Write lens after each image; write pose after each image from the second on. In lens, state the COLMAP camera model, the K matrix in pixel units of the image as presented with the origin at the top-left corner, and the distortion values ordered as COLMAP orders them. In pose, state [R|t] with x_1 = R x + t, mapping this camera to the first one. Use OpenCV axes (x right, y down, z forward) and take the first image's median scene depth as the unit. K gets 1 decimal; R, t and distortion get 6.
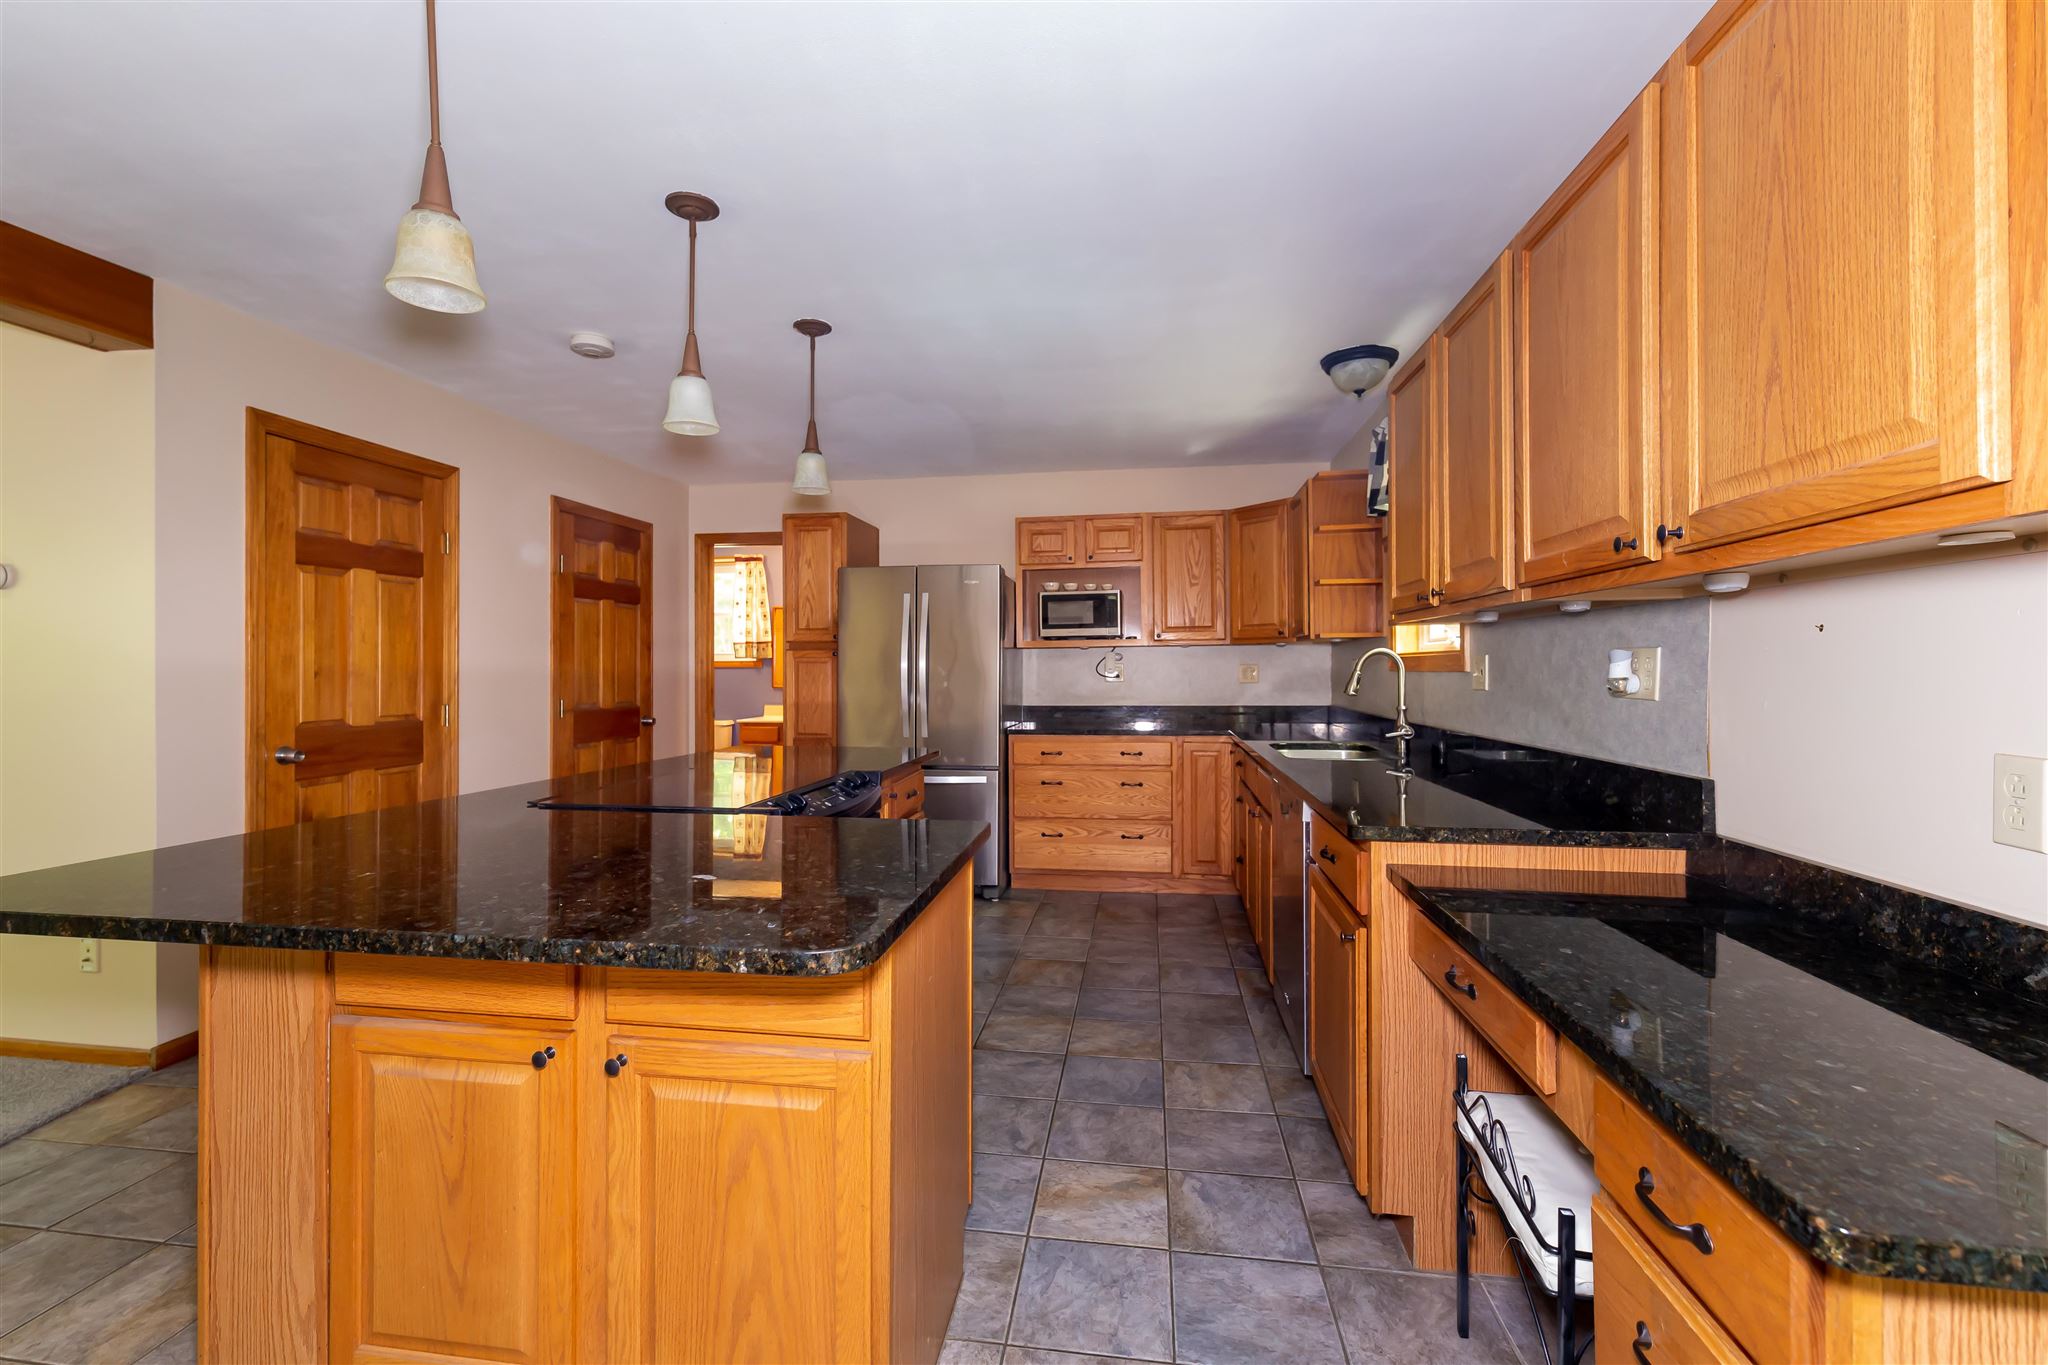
lens RADIAL K [[878.7, 0, 1023.4], [0, 878.7, 677.1], [0, 0, 1]] dist [0.000500, -0.000369]
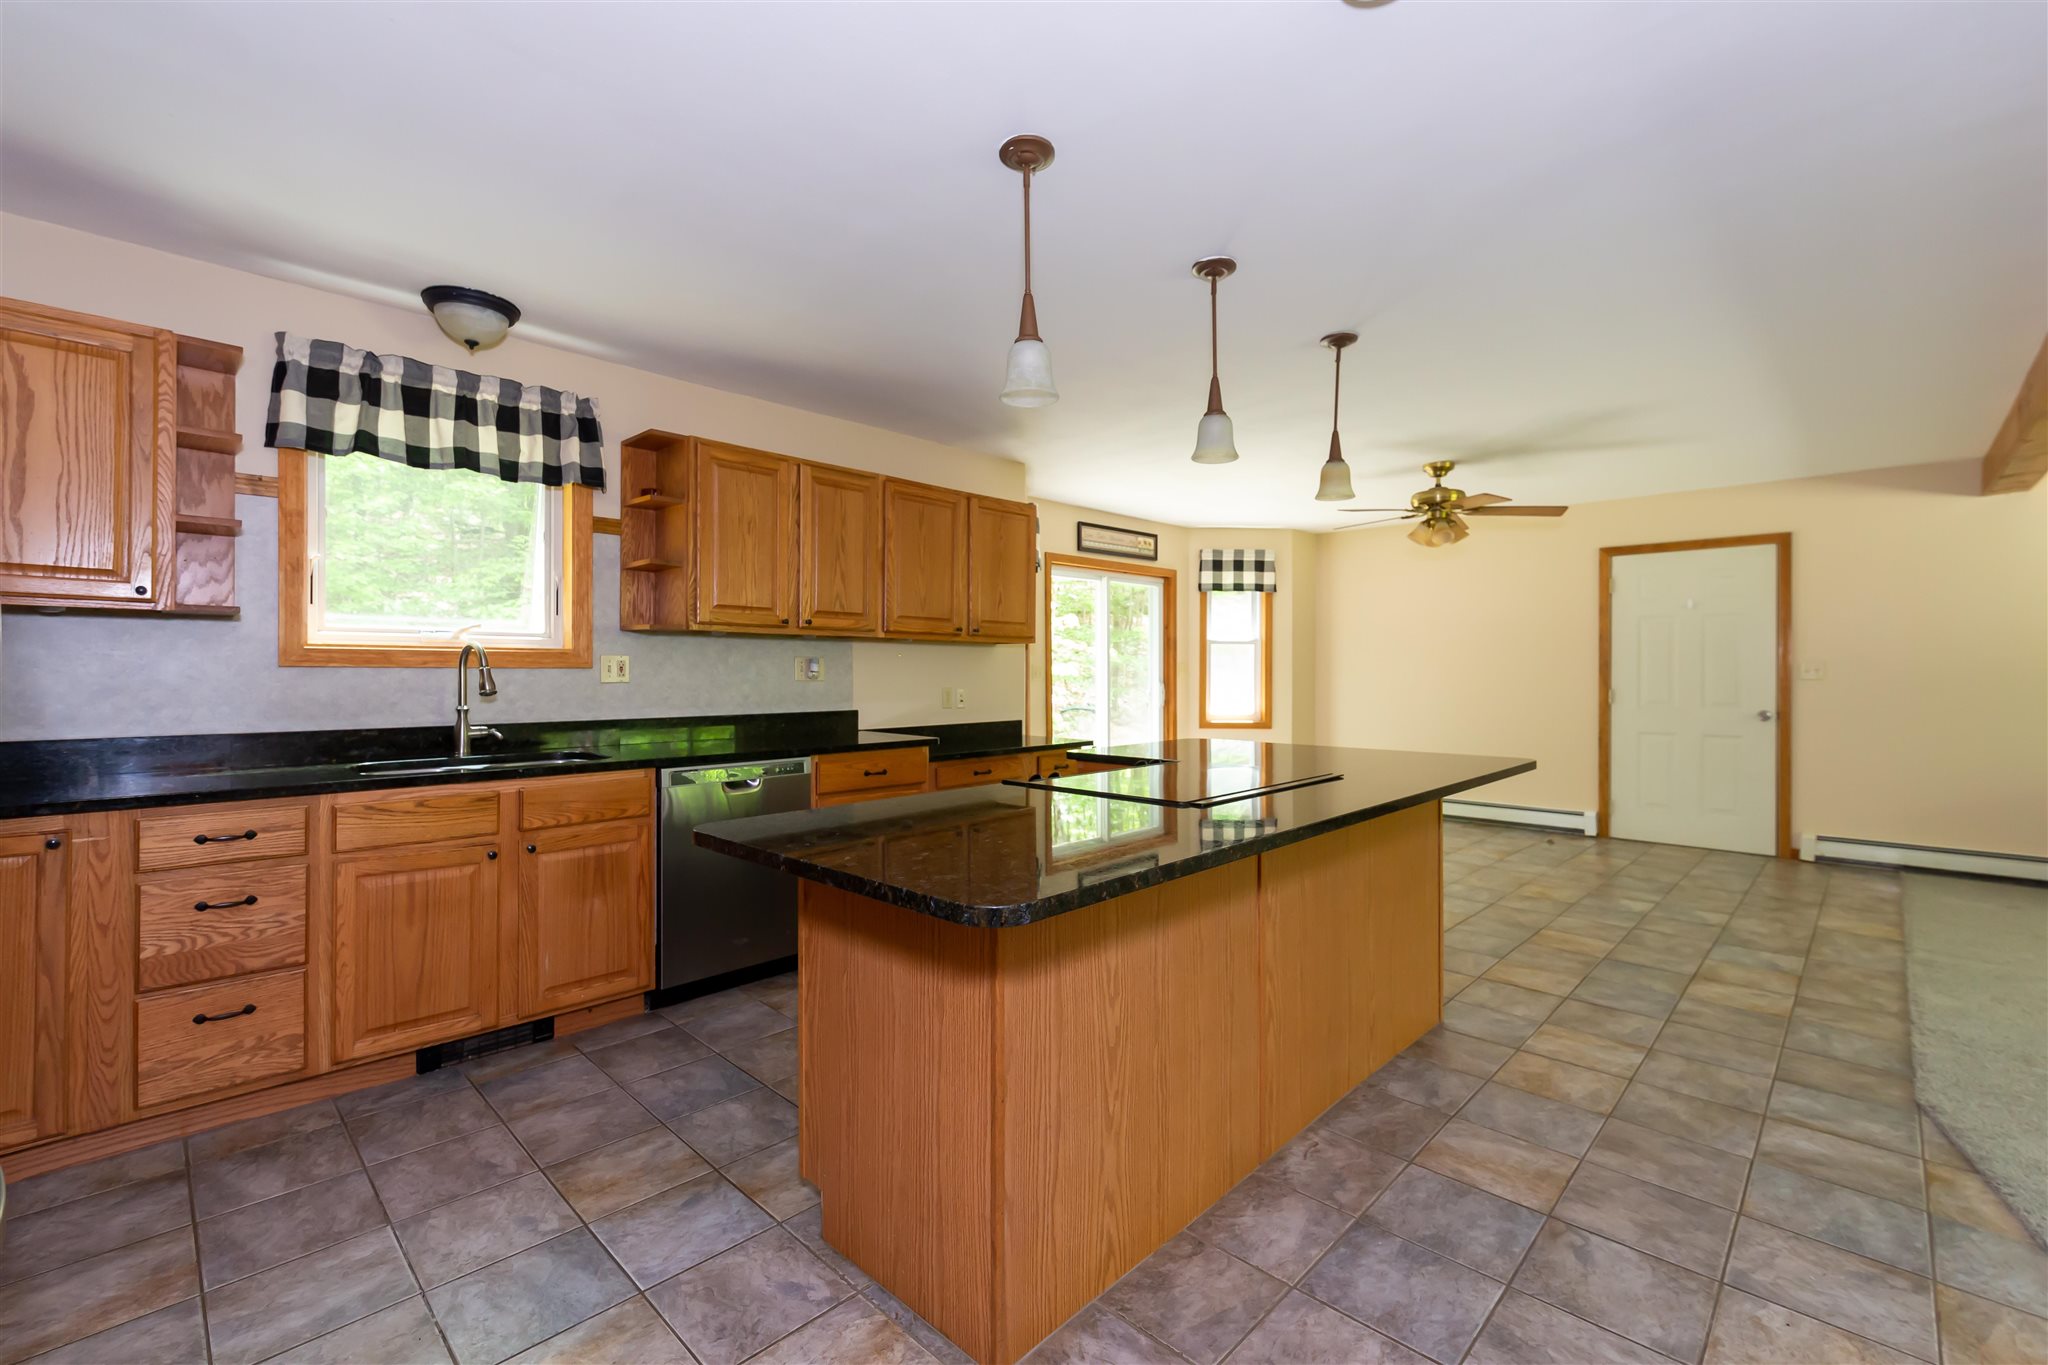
lens RADIAL K [[878.7, 0, 1023.4], [0, 878.7, 677.1], [0, 0, 1]] dist [0.000500, -0.000369]
pose [[-0.813232, -0.008562, 0.581877, -0.629657], [0.001001, 0.999870, 0.016111, -0.011473], [-0.581939, 0.013684, -0.813117, 1.553452]]
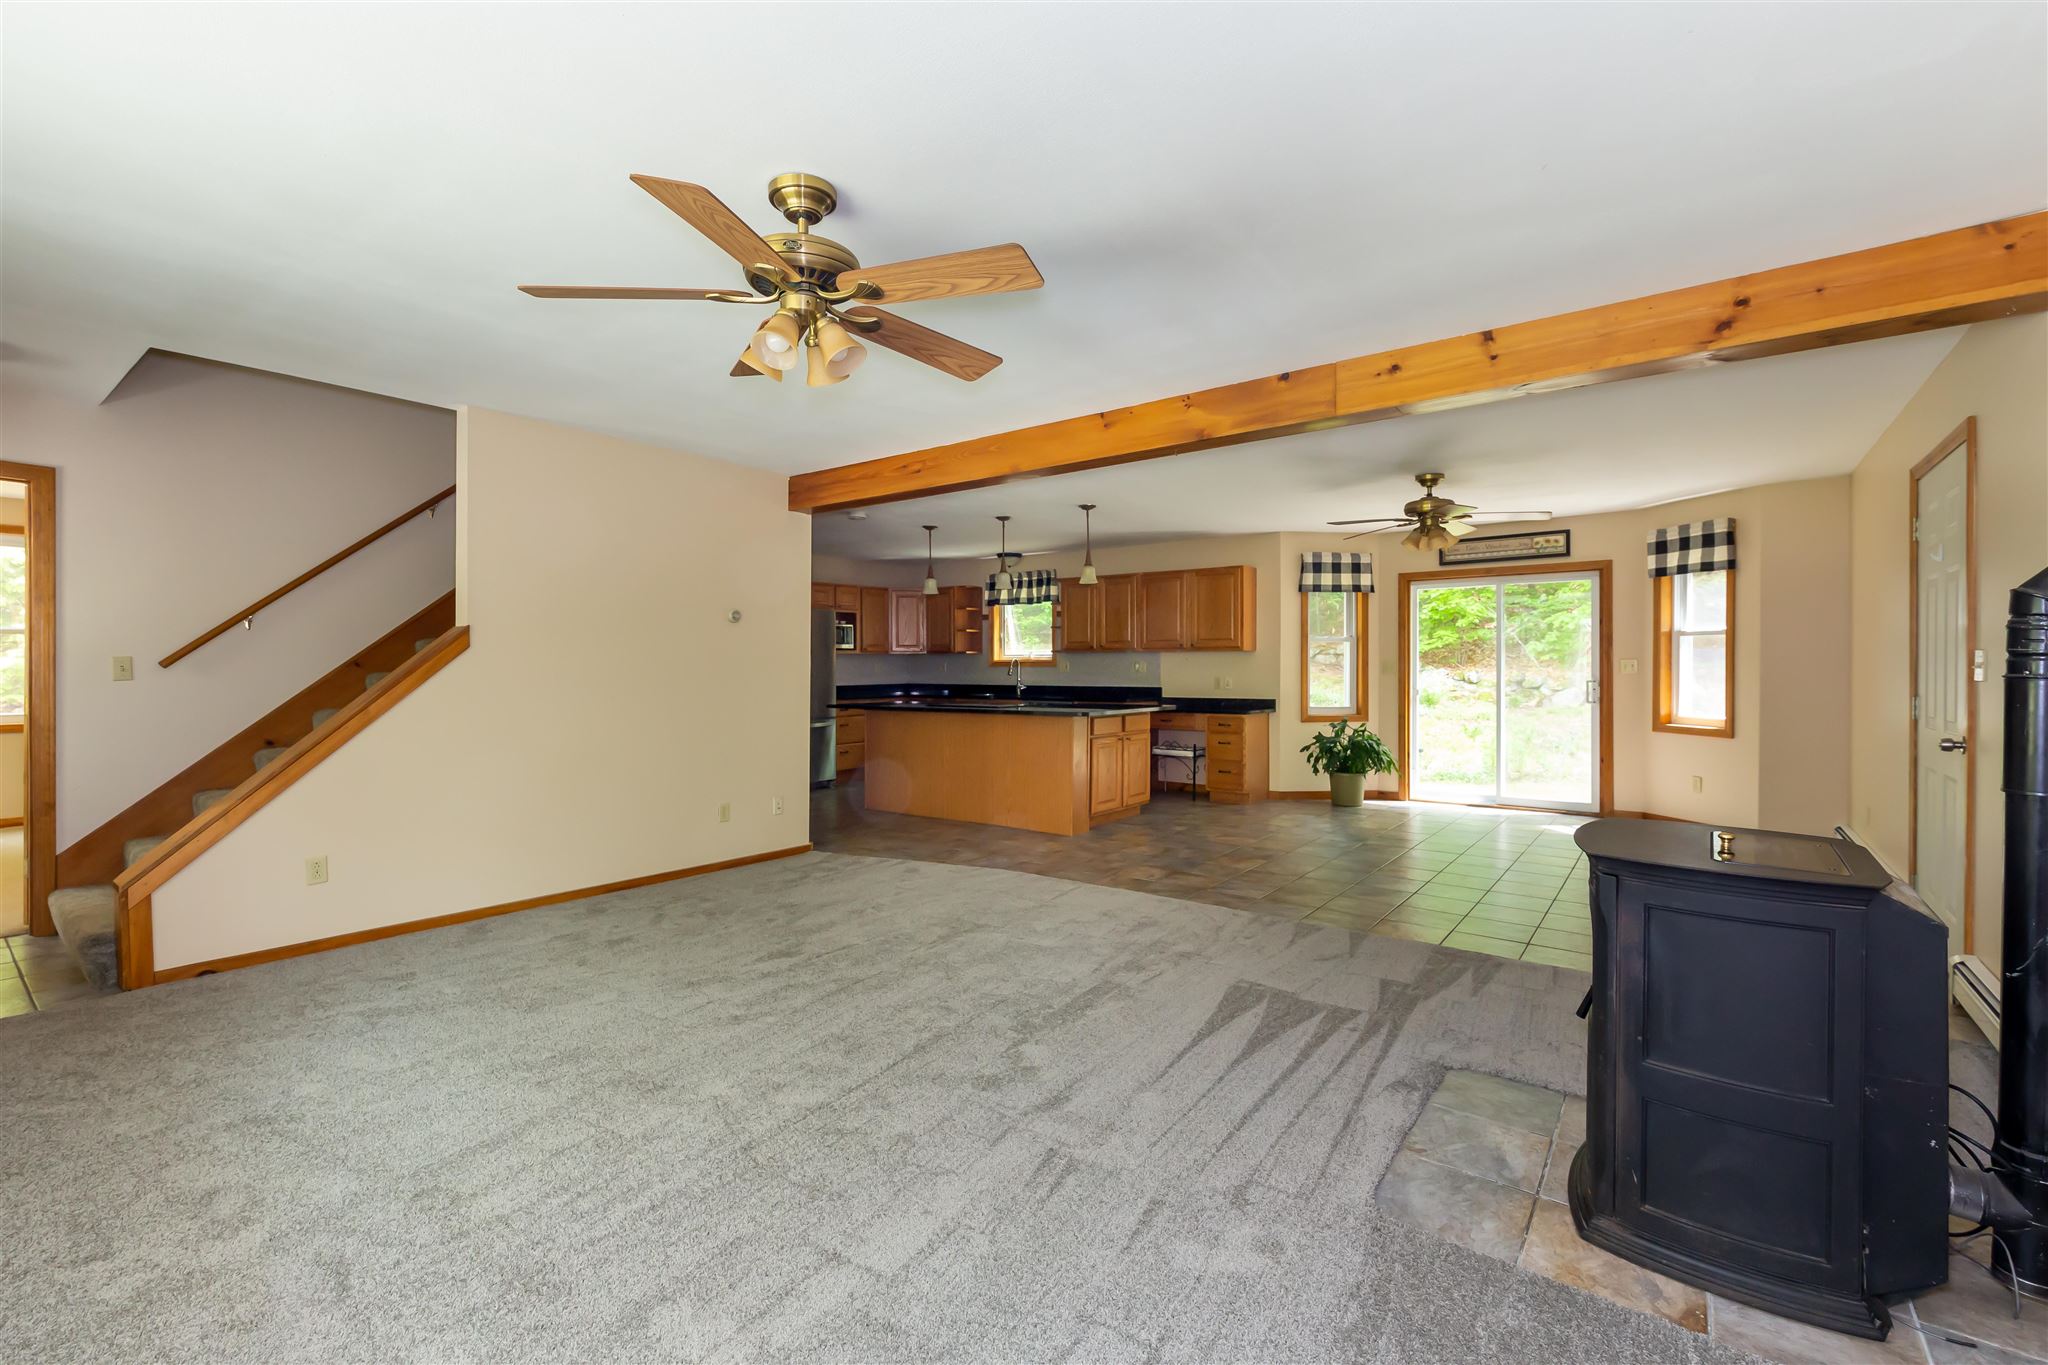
lens RADIAL K [[888.2, 0, 1010.2], [0, 888.2, 673.8], [0, 0, 1]] dist [0.000981, -0.000194]
pose [[0.492000, -0.009958, 0.870538, -2.327430], [0.008873, 0.999940, 0.006423, -0.000547], [-0.870550, 0.004564, 0.492059, -0.440131]]
